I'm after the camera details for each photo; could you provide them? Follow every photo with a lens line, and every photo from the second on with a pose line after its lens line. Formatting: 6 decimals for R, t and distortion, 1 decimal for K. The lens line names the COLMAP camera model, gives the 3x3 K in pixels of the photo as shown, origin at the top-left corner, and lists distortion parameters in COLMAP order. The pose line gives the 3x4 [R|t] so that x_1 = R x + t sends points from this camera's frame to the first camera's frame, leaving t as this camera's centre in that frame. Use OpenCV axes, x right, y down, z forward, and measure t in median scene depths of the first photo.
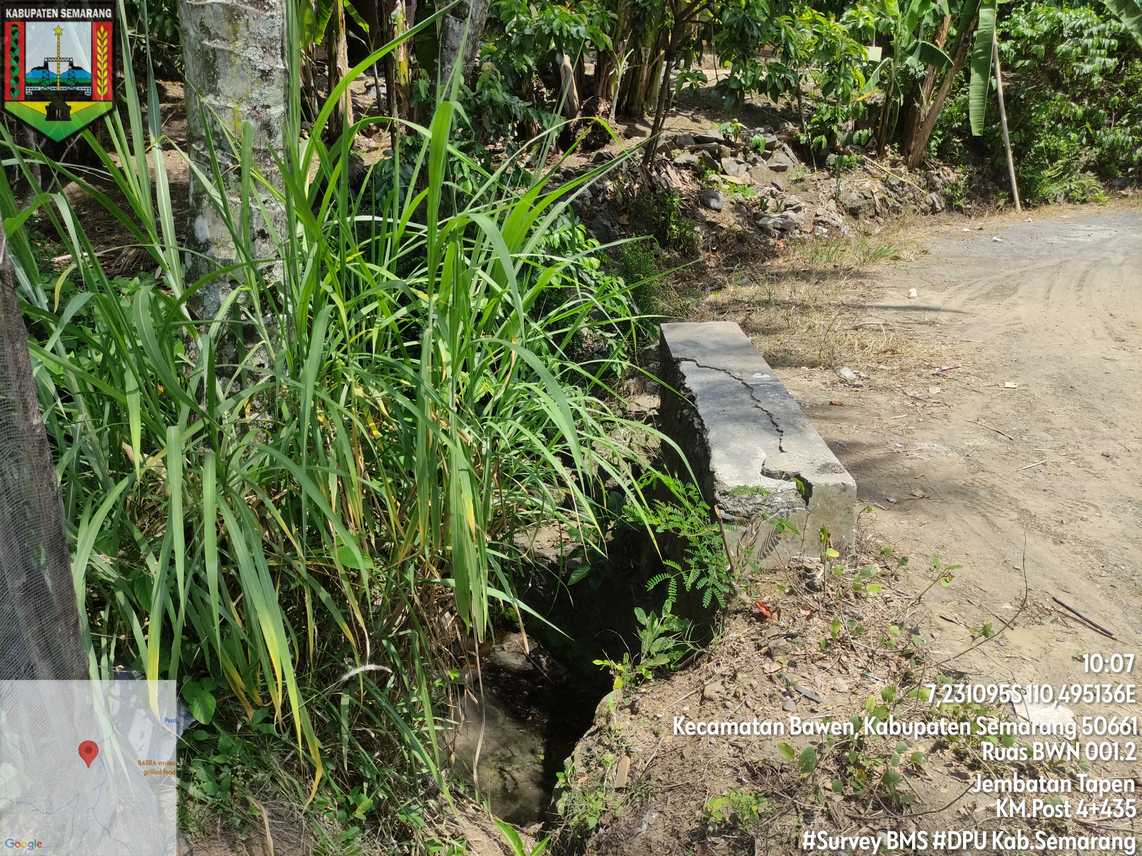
lens RADIAL K [[842.8, 0, 565.1], [0, 842.8, 426.4], [0, 0, 1]] dist [0.054725, -0.050161]
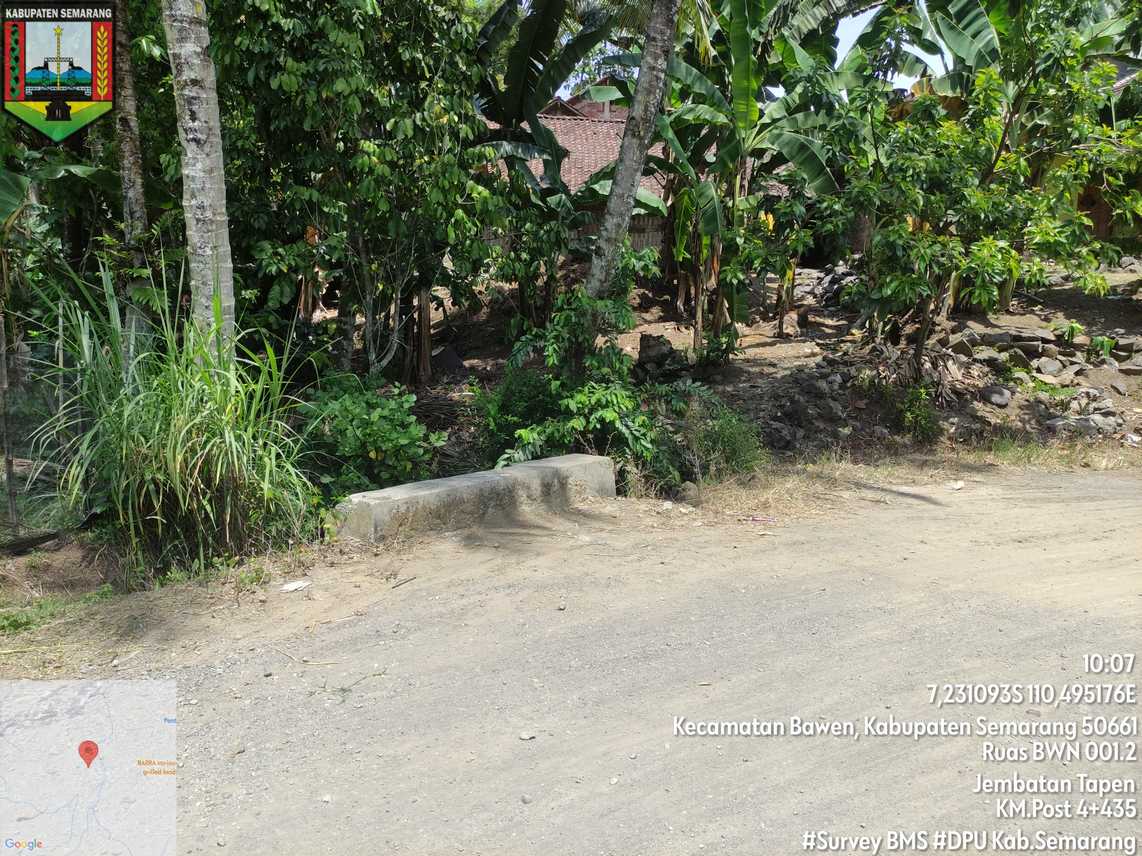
lens RADIAL K [[842.8, 0, 571.1], [0, 842.8, 426.5], [0, 0, 1]] dist [0.054725, -0.050161]
pose [[0.780689, 0.103072, -0.616362, 0.363648], [-0.226110, 0.966069, -0.124840, 0.006246], [0.582580, 0.236827, 0.777505, -0.059113]]
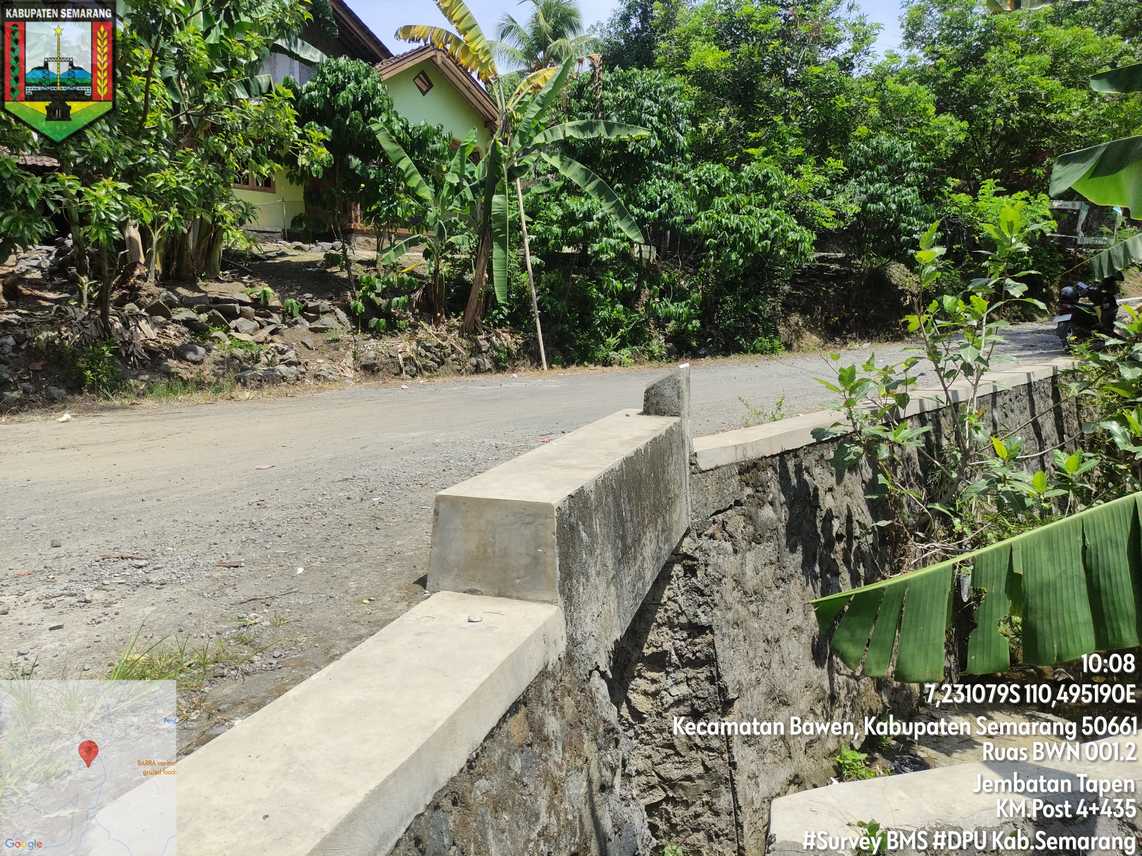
lens RADIAL K [[842.8, 0, 573.9], [0, 842.8, 426.6], [0, 0, 1]] dist [0.054725, -0.050161]
pose [[0.998099, 0.000190, 0.061628, 0.515322], [0.013068, 0.976604, -0.214647, 0.043487], [-0.060227, 0.215044, 0.974745, -0.015474]]
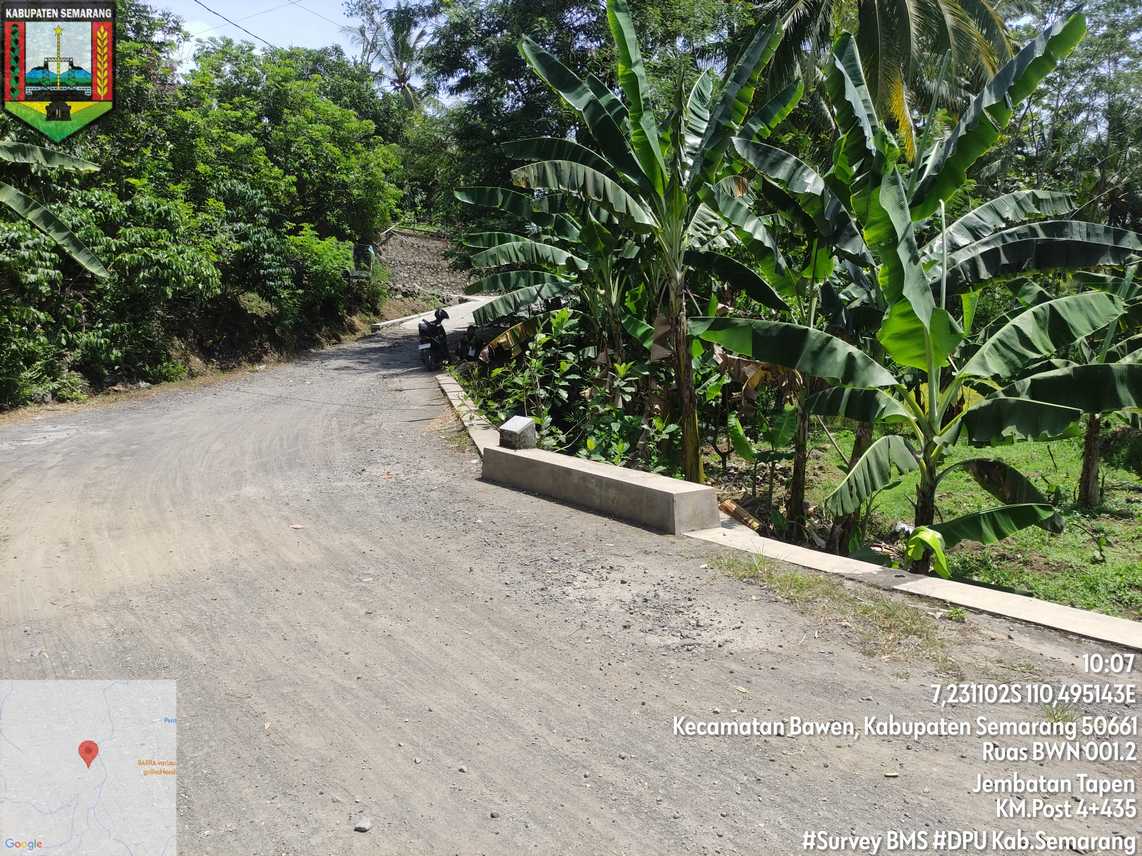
lens RADIAL K [[842.8, 0, 570.8], [0, 842.8, 426.3], [0, 0, 1]] dist [0.054725, -0.050161]
pose [[0.559229, -0.095415, 0.823504, 0.108121], [0.267476, 0.960997, -0.070294, -0.000074], [-0.784678, 0.259578, 0.562939, -0.043527]]
